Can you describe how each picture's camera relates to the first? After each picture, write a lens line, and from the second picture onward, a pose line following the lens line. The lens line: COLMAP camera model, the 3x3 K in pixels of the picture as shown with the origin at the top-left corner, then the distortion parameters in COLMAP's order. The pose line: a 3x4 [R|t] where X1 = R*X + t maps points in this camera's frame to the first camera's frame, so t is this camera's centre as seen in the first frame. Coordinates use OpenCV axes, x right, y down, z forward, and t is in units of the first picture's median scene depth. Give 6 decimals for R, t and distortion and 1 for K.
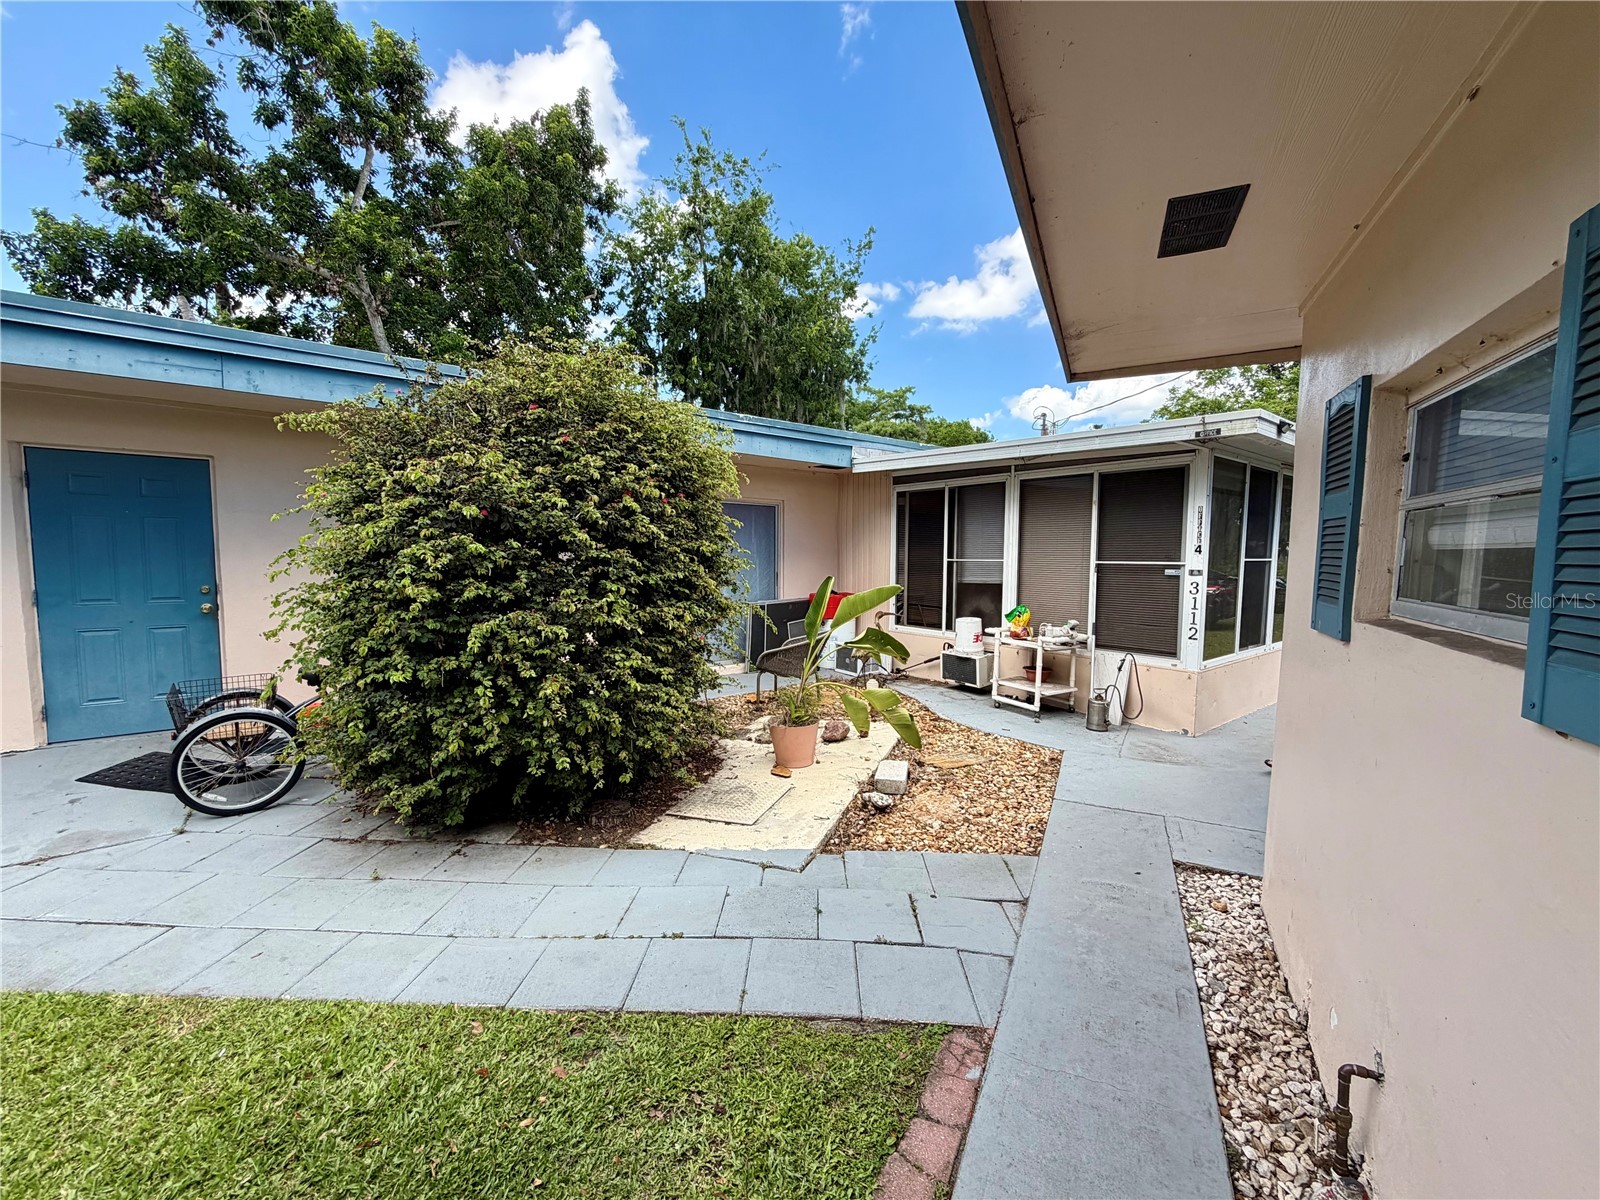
lens RADIAL K [[638.5, 0, 797.8], [0, 638.5, 602.8], [0, 0, 1]] dist [-0.002304, 0.000898]
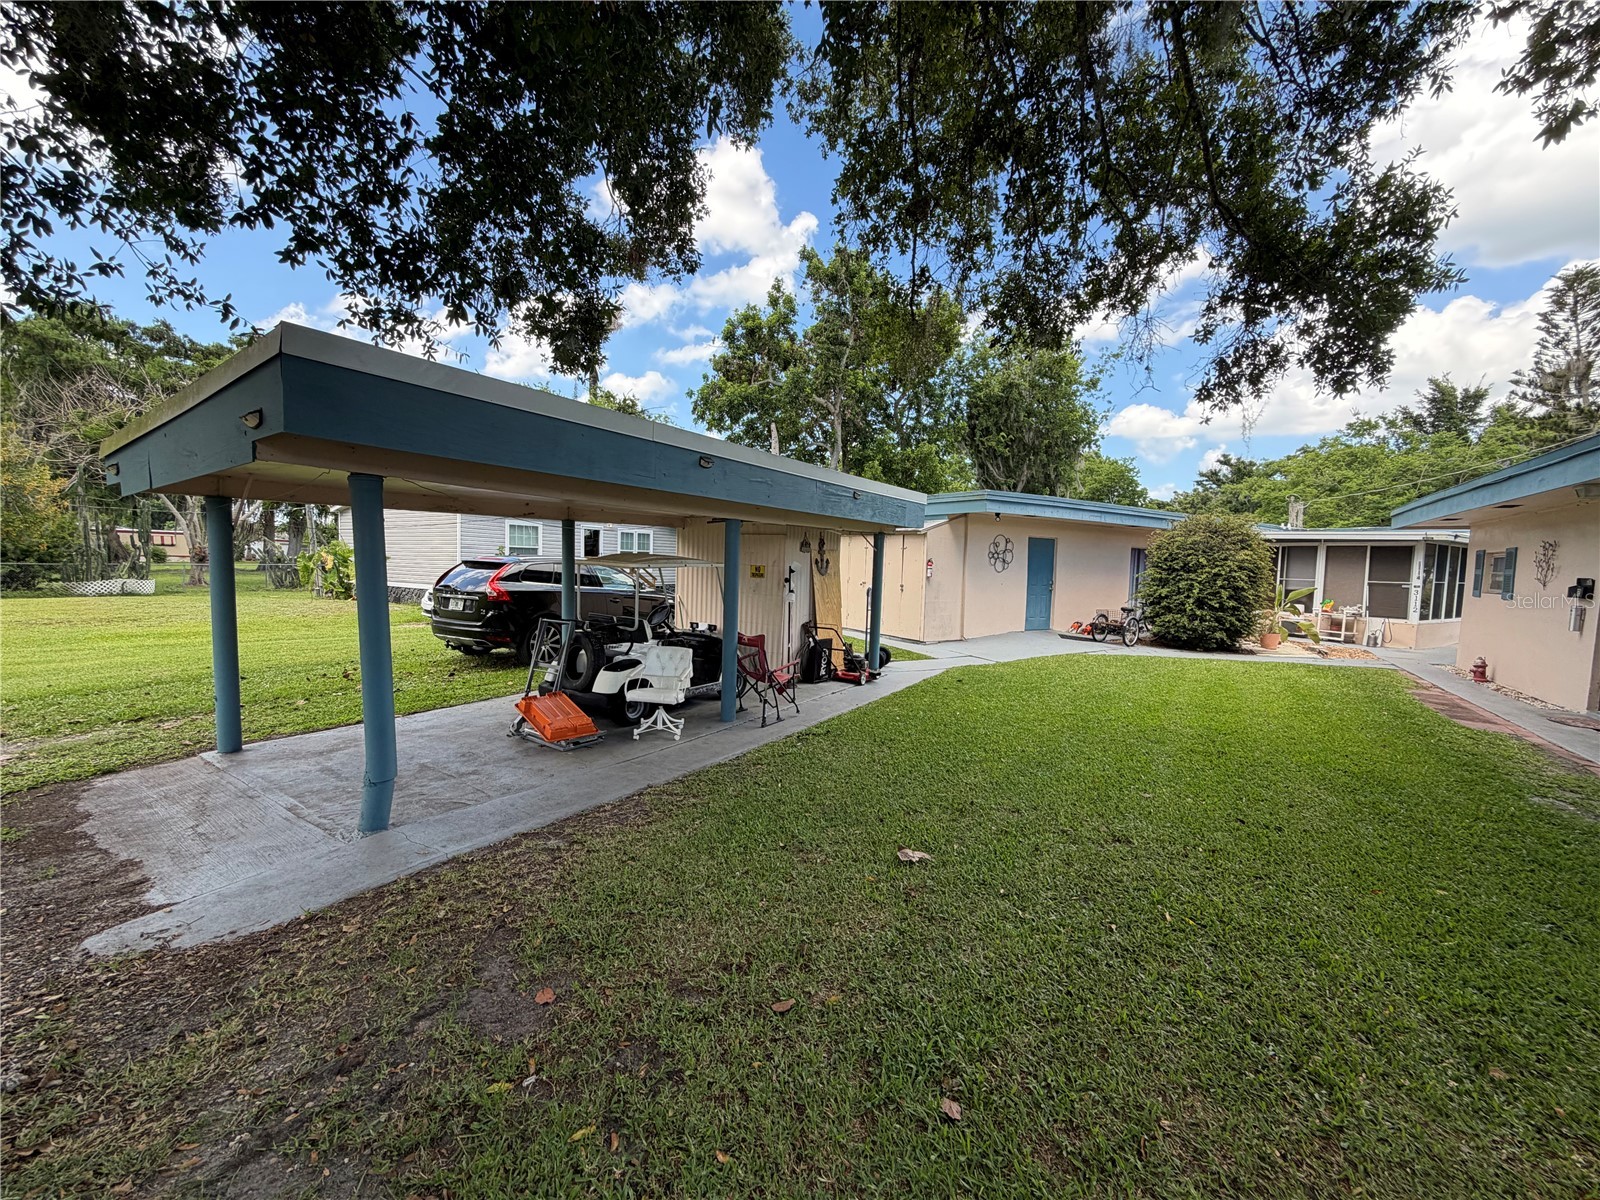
lens RADIAL K [[638.5, 0, 794.4], [0, 638.5, 604.7], [0, 0, 1]] dist [-0.002304, 0.000898]
pose [[0.993157, 0.029983, -0.112874, -0.627200], [-0.031640, 0.999416, -0.012913, 0.054902], [0.112421, 0.016396, 0.993525, -0.732302]]
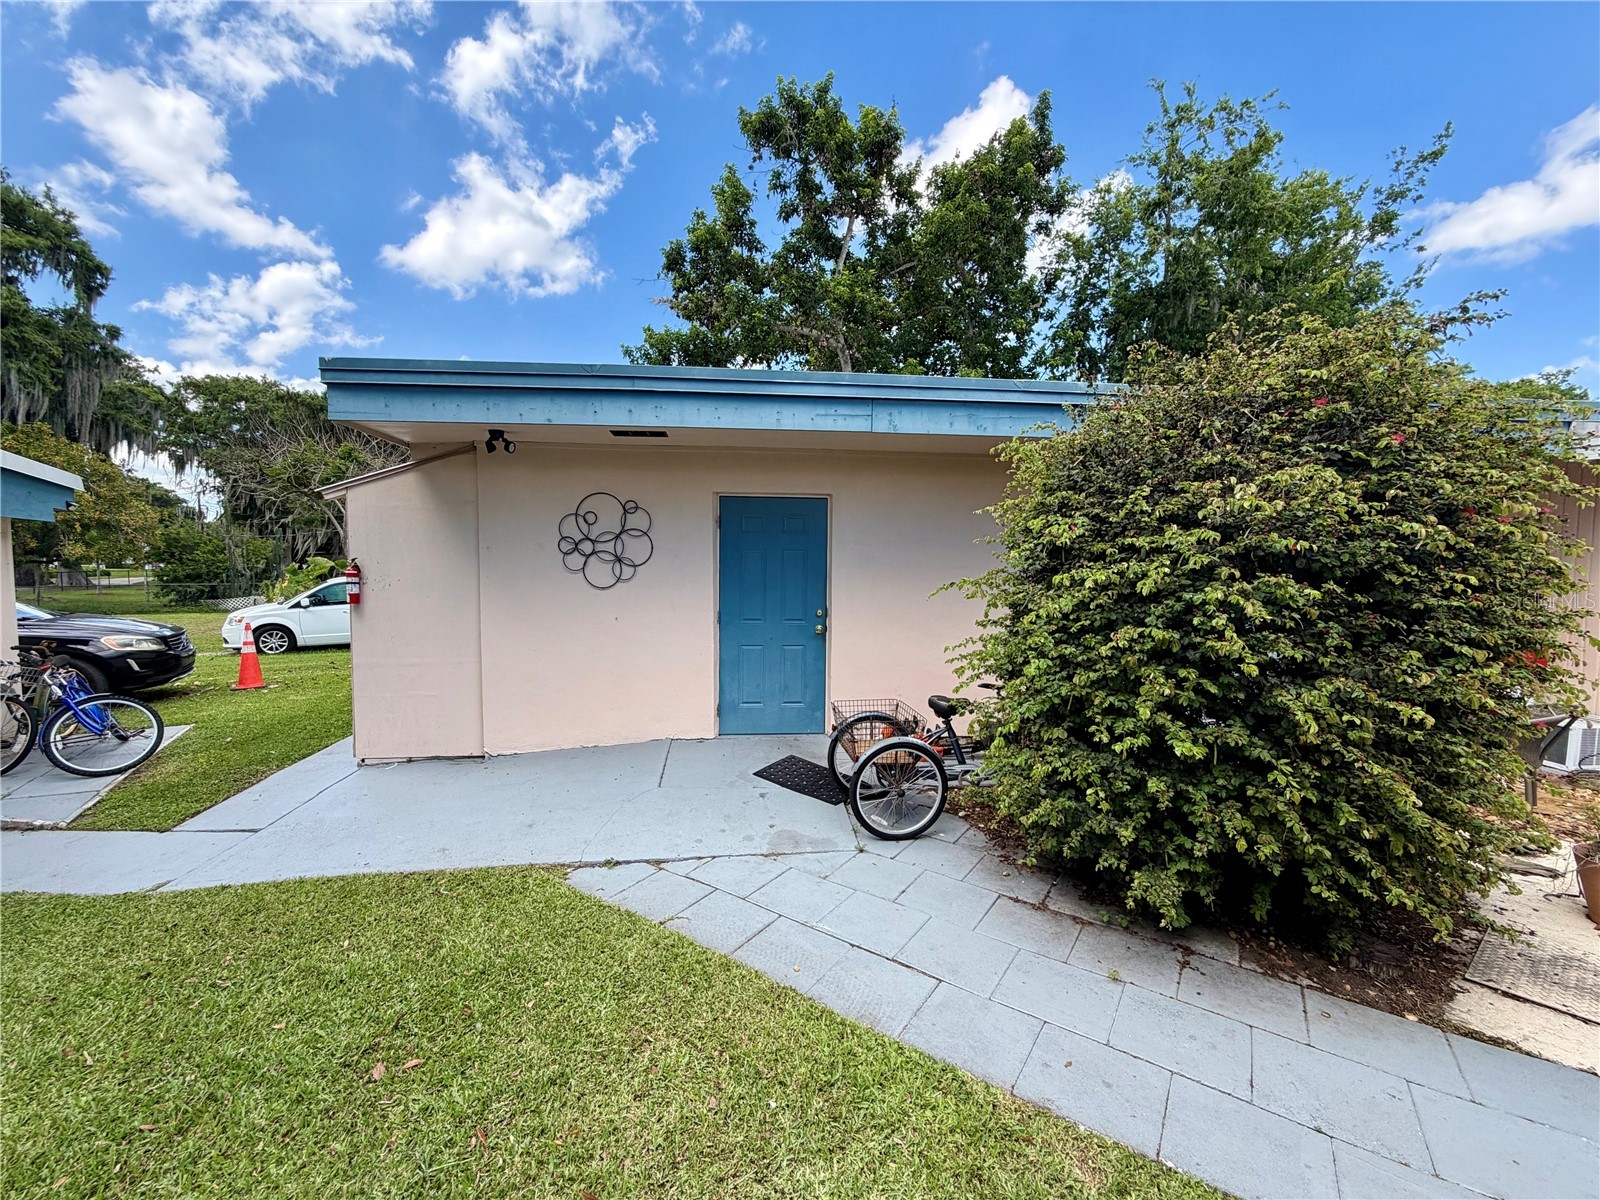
lens RADIAL K [[638.5, 0, 796.5], [0, 638.5, 600.4], [0, 0, 1]] dist [-0.002304, 0.000898]
pose [[0.844504, 0.027247, -0.534855, -0.132455], [-0.040584, 0.999089, -0.013185, -0.009557], [0.534009, 0.032841, 0.844841, 0.009056]]
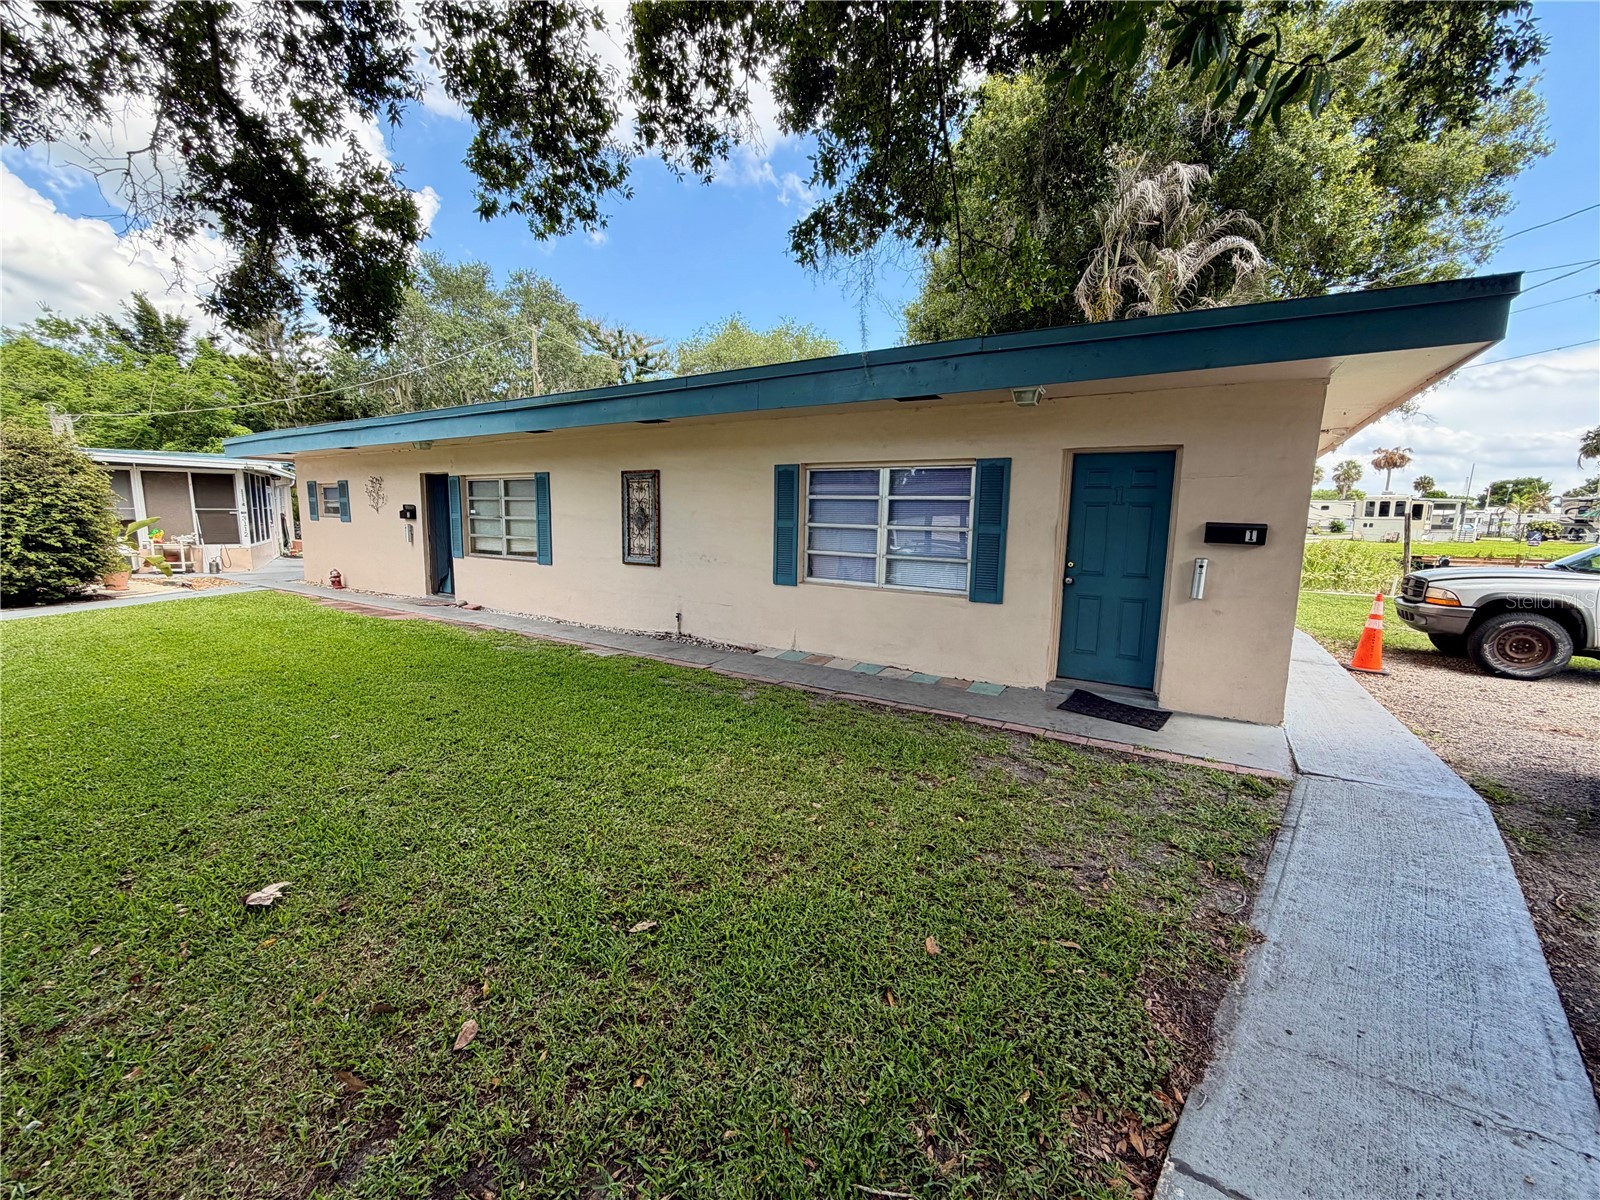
lens RADIAL K [[638.5, 0, 795.5], [0, 638.5, 602.2], [0, 0, 1]] dist [-0.002304, 0.000898]
pose [[0.096944, -0.143218, 0.984932, -0.765144], [0.066158, 0.988332, 0.137200, 0.045944], [-0.993089, 0.051861, 0.105288, -0.660397]]
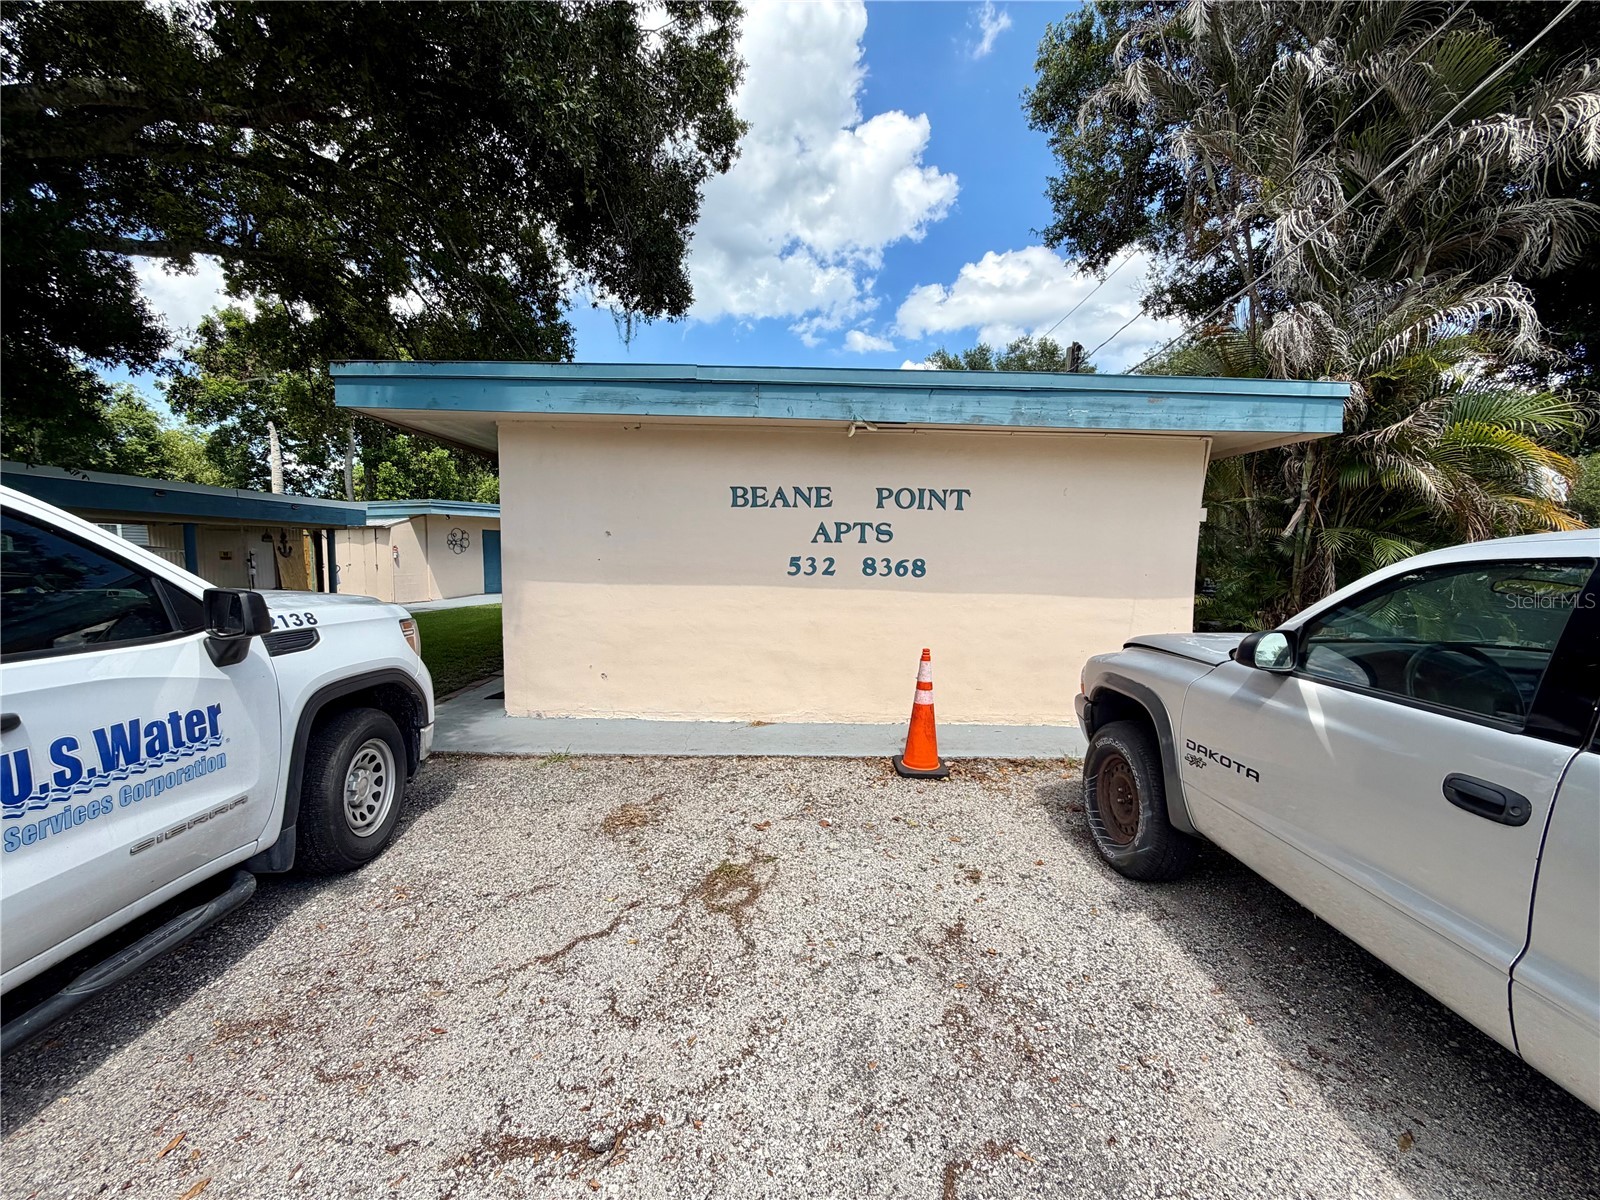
lens RADIAL K [[638.5, 0, 805.4], [0, 638.5, 607.7], [0, 0, 1]] dist [-0.002304, 0.000898]
pose [[0.883907, -0.037876, 0.466127, -0.412432], [0.034683, 0.999279, 0.015430, 0.109834], [-0.466375, 0.002528, 0.884583, -1.372266]]
